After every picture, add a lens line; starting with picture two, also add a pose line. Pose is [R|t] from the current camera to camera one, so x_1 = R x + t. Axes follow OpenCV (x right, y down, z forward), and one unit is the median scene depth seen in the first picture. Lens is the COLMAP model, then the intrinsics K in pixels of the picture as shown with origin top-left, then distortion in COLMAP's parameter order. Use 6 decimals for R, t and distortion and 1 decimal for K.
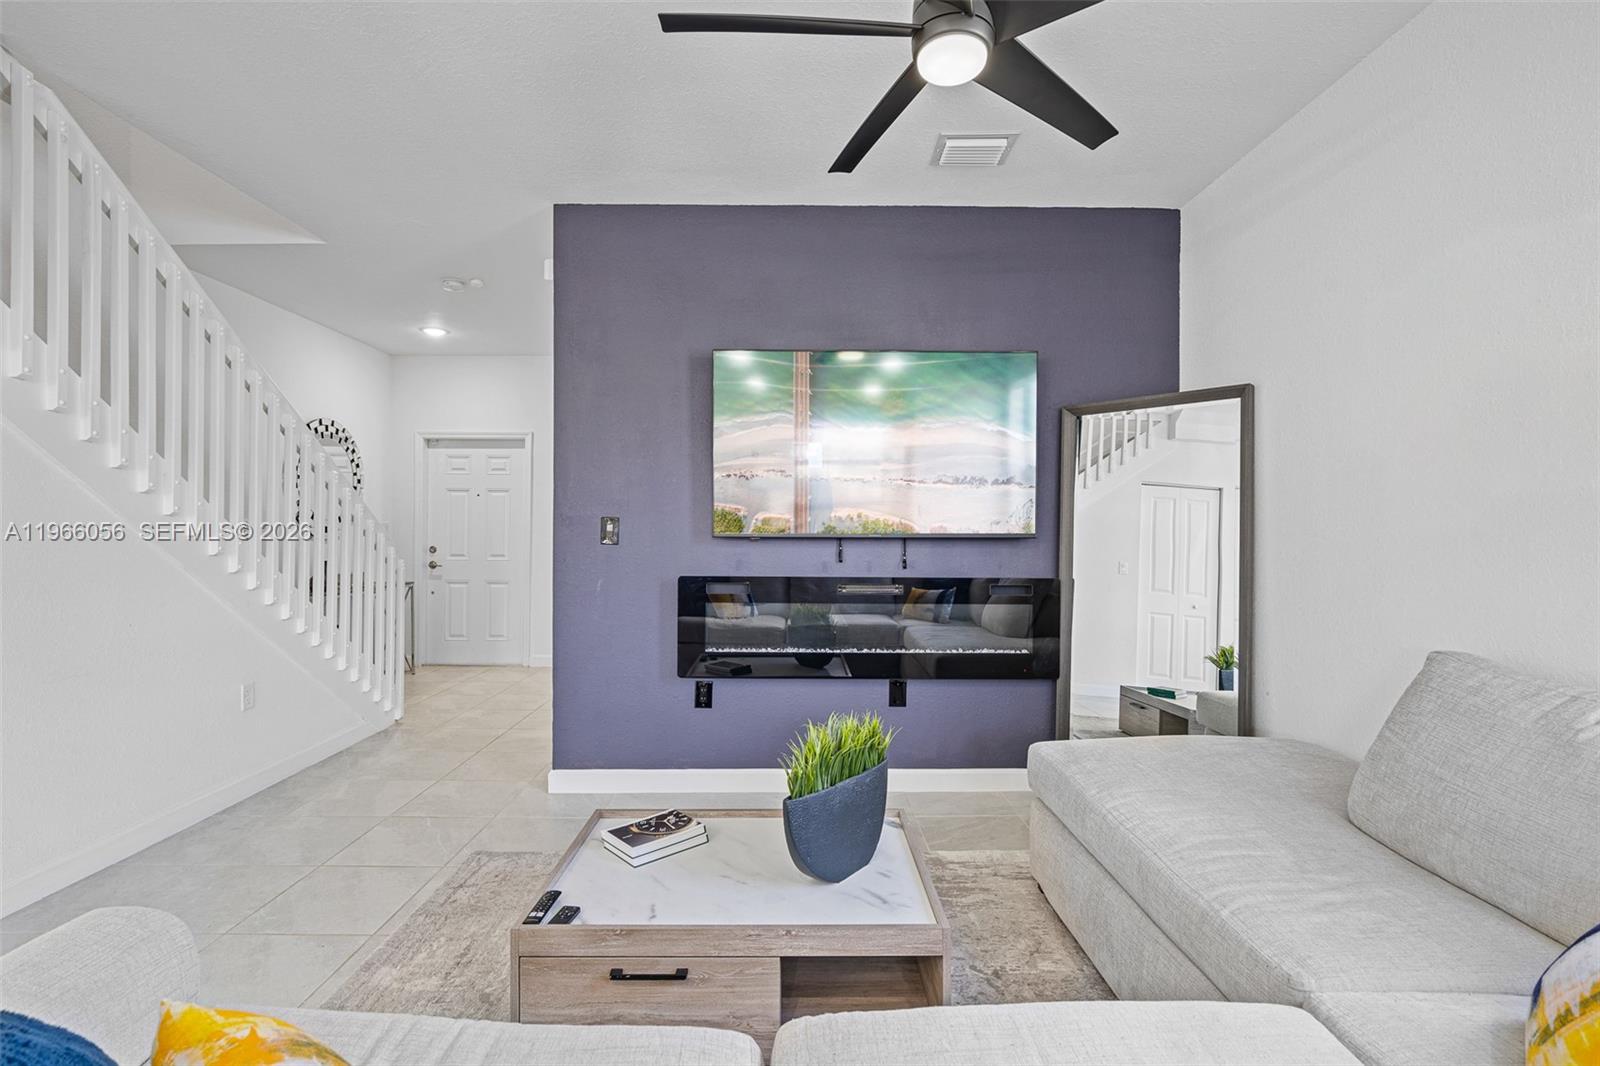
lens RADIAL K [[727.6, 0, 799.0], [0, 727.6, 524.9], [0, 0, 1]] dist [-0.003608, 0.000506]
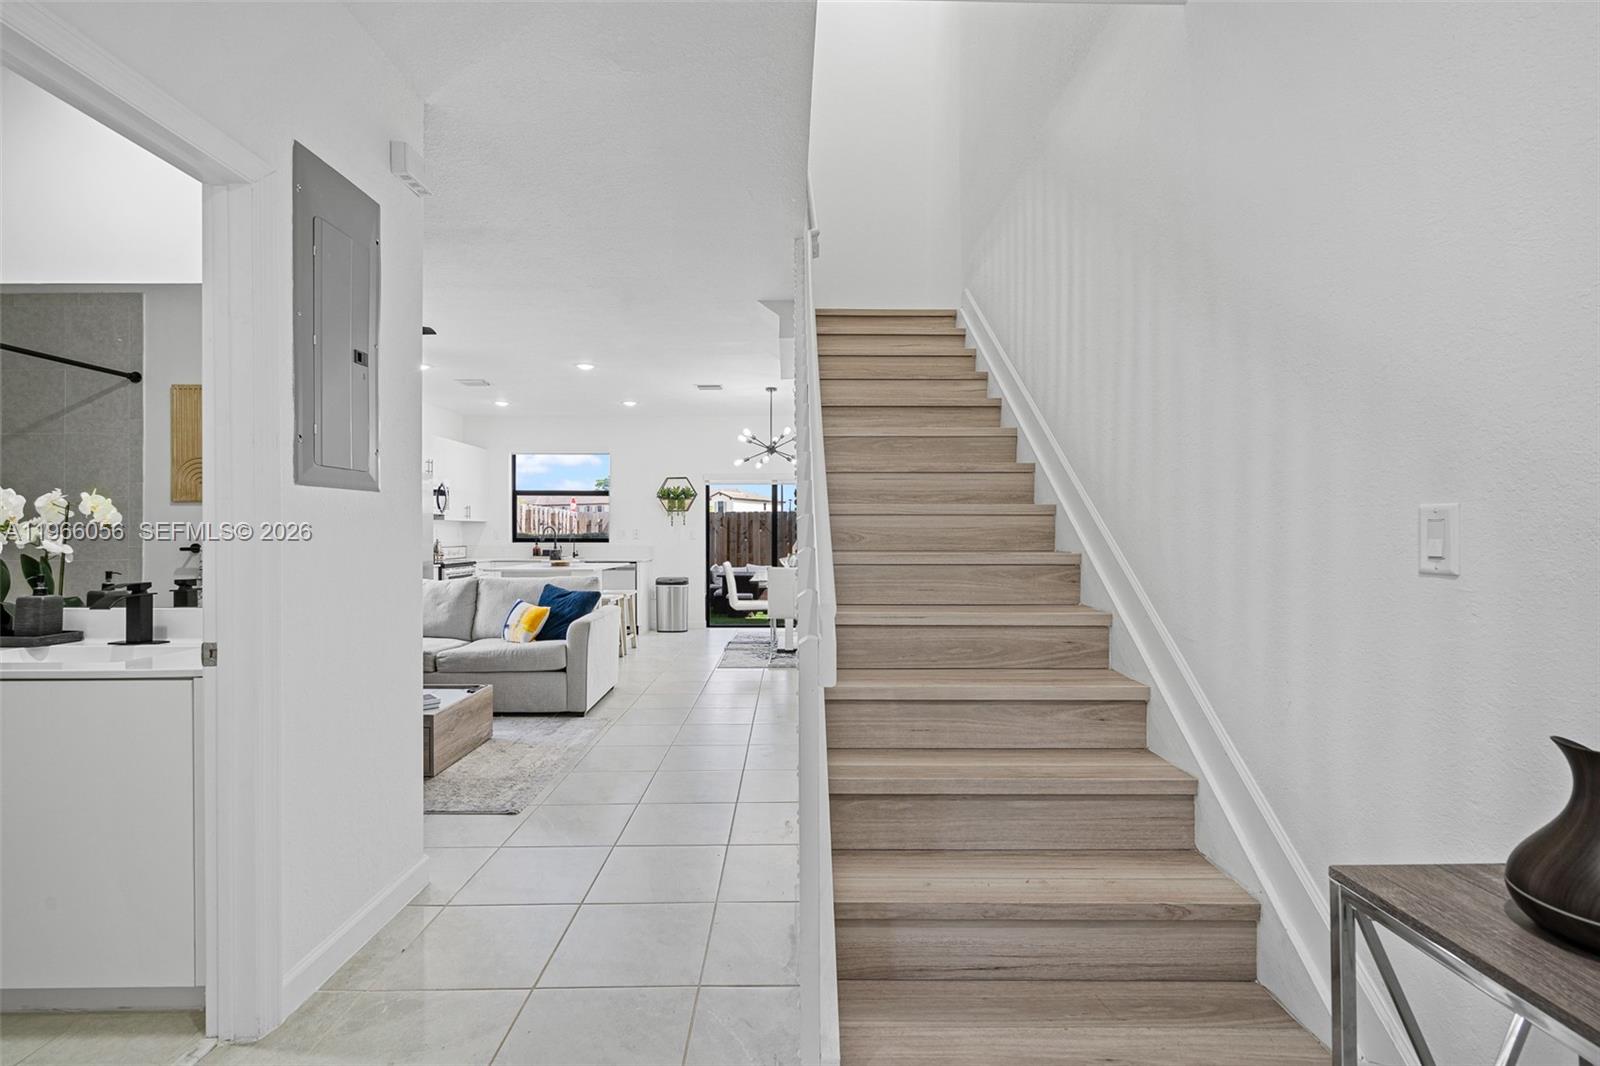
lens RADIAL K [[724.5, 0, 796.4], [0, 724.5, 529.1], [0, 0, 1]] dist [-0.008480, 0.003247]
pose [[-0.999969, 0.000202, 0.007914, -0.726314], [0.000126, 0.999954, -0.009539, 0.006904], [-0.007915, -0.009538, -0.999923, 1.729102]]
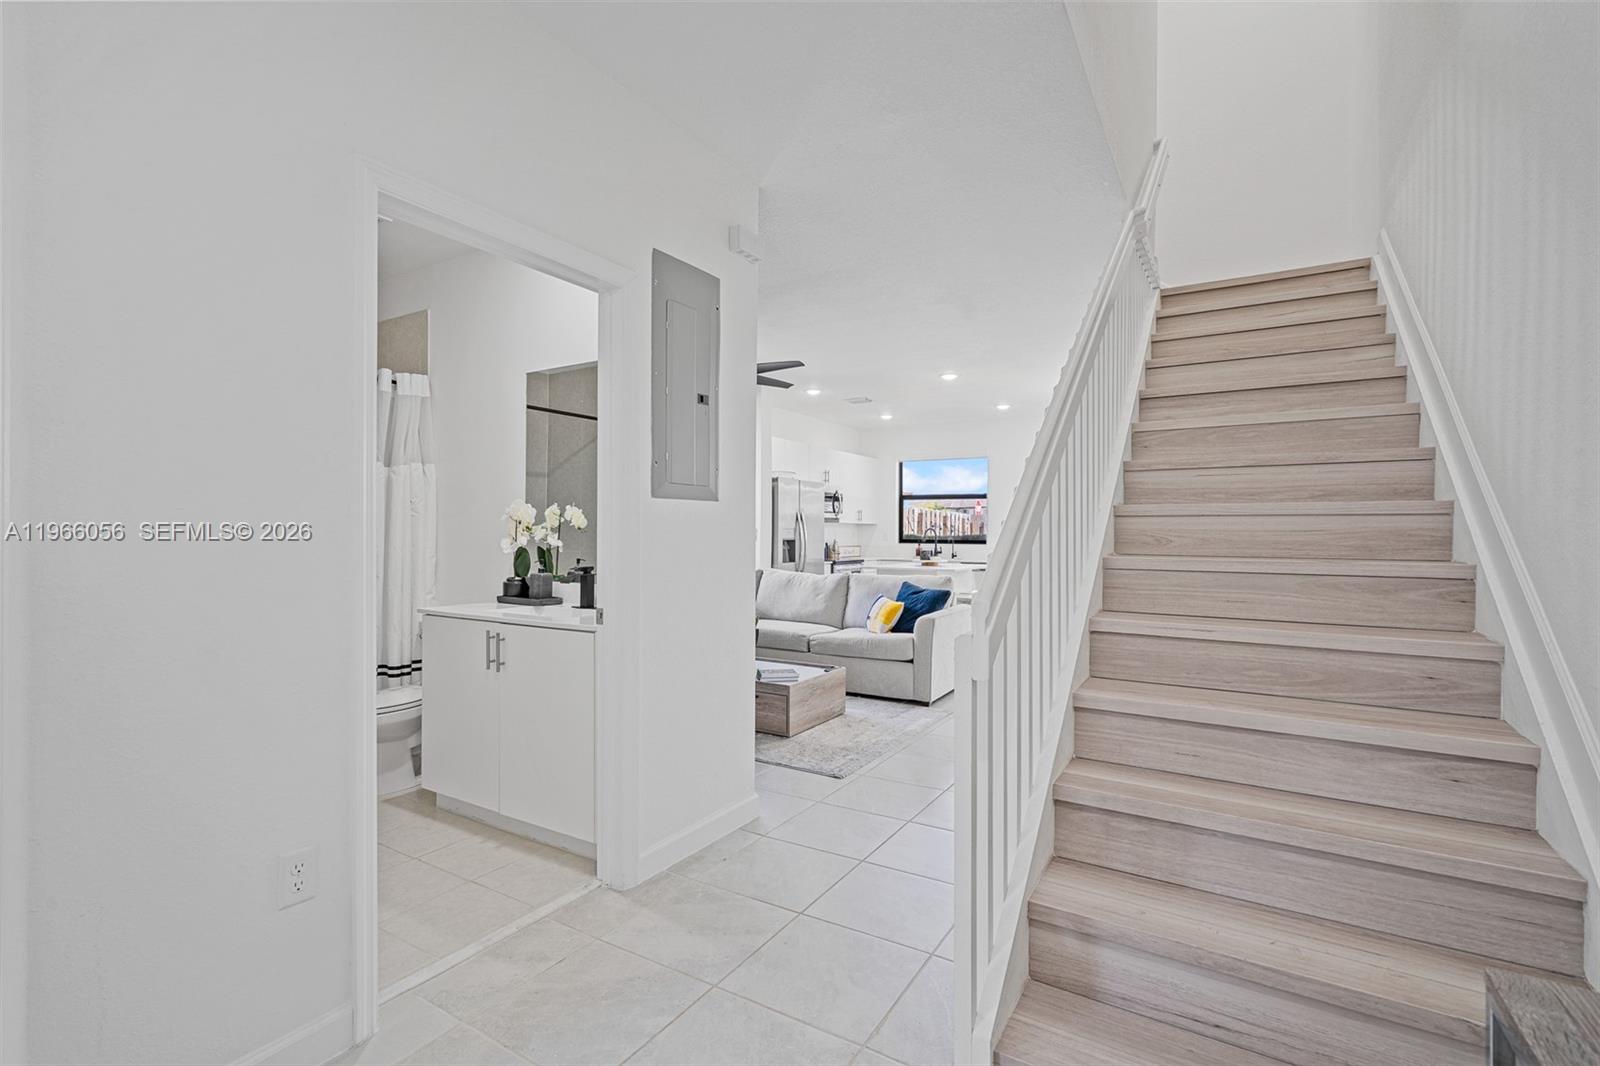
lens RADIAL K [[724.5, 0, 796.4], [0, 724.5, 529.1], [0, 0, 1]] dist [-0.008480, 0.003247]
pose [[-0.843650, -0.001146, 0.536893, -0.876647], [-0.008023, 0.999913, -0.010472, 0.007264], [-0.536834, -0.013143, -0.843585, 1.741690]]
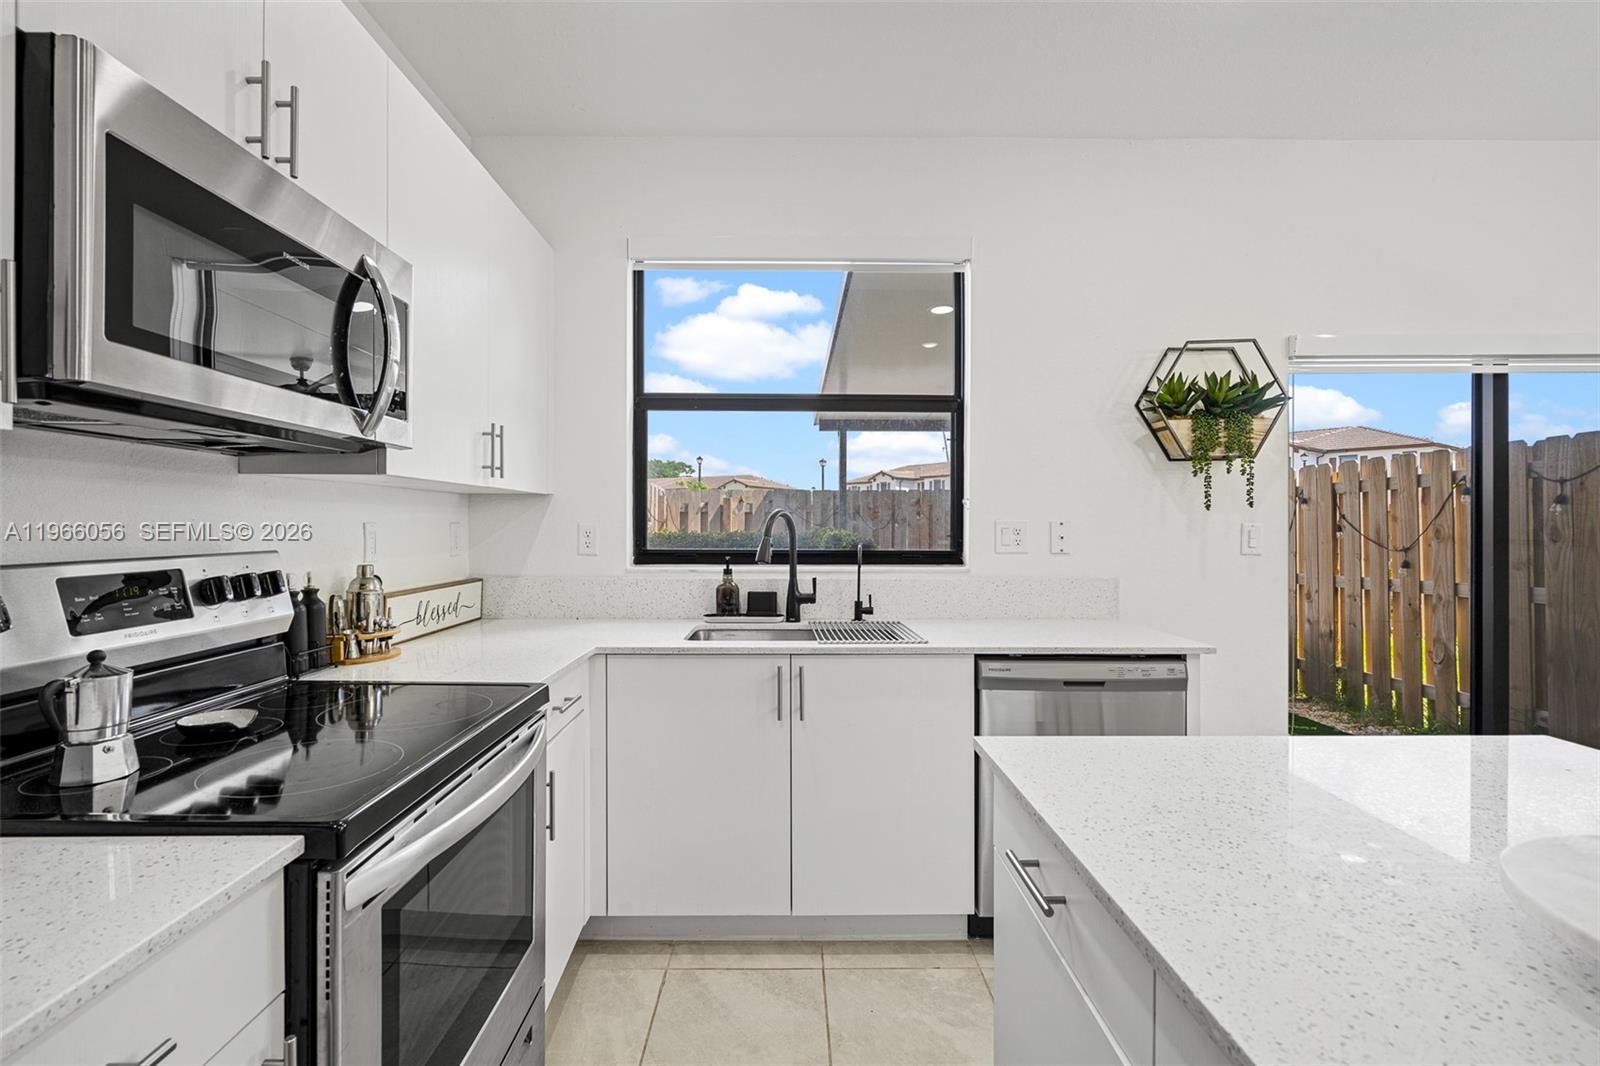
lens RADIAL K [[740.1, 0, 803.6], [0, 740.1, 527.5], [0, 0, 1]] dist [0.001187, 0.001520]
pose [[-0.999990, -0.000399, -0.004432, 0.191909], [-0.000408, 0.999998, 0.001920, -0.013433], [0.004432, 0.001922, -0.999988, -0.177796]]
